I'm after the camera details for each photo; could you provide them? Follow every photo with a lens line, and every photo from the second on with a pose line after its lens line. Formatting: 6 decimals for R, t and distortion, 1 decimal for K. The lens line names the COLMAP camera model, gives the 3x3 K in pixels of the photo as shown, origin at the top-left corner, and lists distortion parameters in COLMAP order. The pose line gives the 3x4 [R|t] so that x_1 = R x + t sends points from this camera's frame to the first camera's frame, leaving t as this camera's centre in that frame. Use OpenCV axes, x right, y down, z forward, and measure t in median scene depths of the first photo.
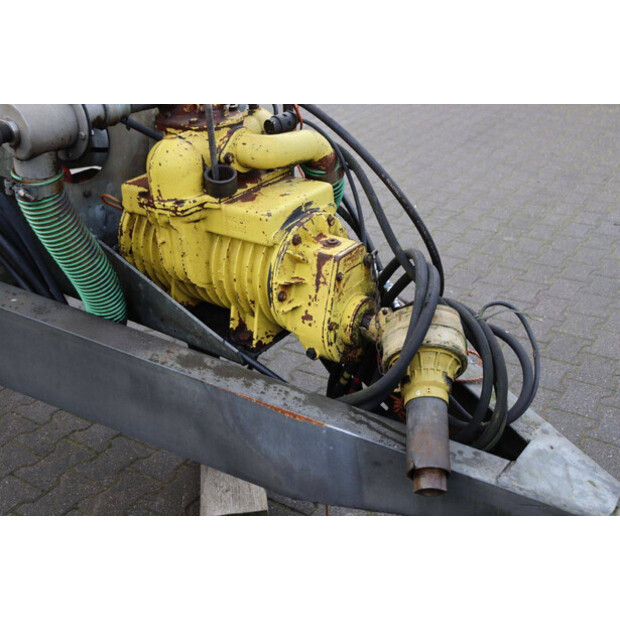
lens RADIAL K [[720.1, 0, 310.0], [0, 720.1, 310.0], [0, 0, 1]] dist [0.002228, 0.003221]
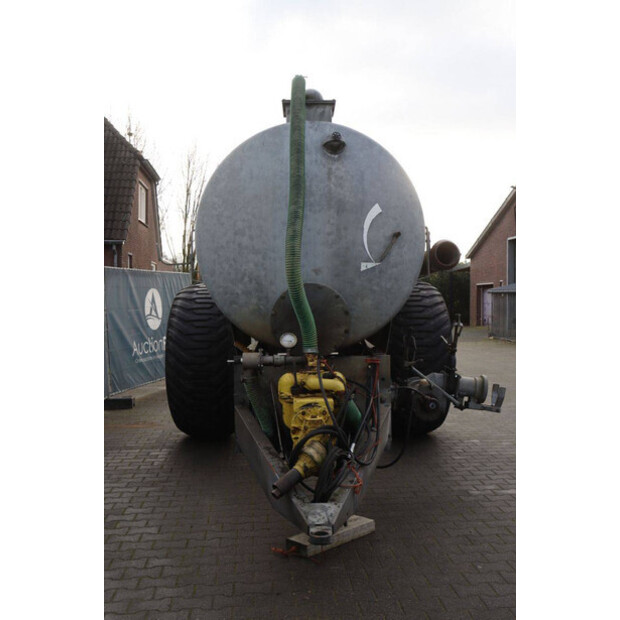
lens RADIAL K [[698.8, 0, 310.0], [0, 698.8, 310.0], [0, 0, 1]] dist [0.001063, -0.007056]
pose [[0.624750, 0.056847, -0.778752, 2.036576], [-0.371270, 0.899016, -0.232223, 0.157404], [0.686910, 0.434209, 0.582767, -0.705308]]
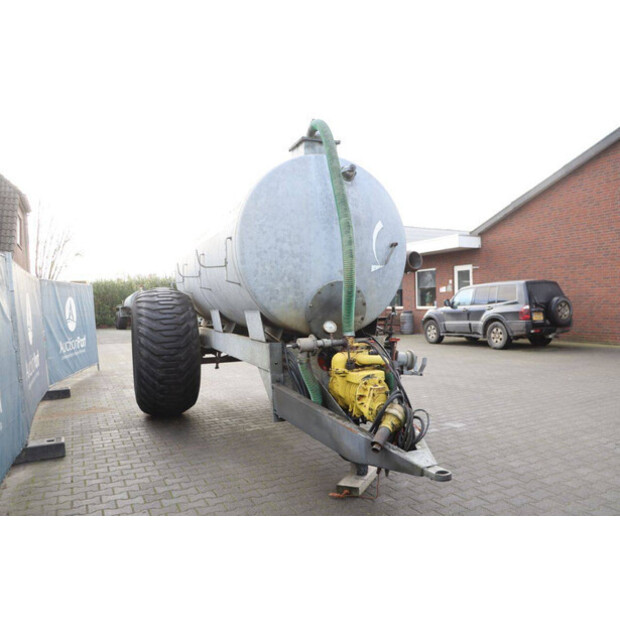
lens RADIAL K [[506.2, 0, 310.0], [0, 506.2, 310.0], [0, 0, 1]] dist [-0.098685, 0.007099]
pose [[0.860769, 0.032154, -0.507980, 0.955913], [-0.241318, 0.904489, -0.351659, 0.492828], [0.448155, 0.425282, 0.786315, -1.152162]]
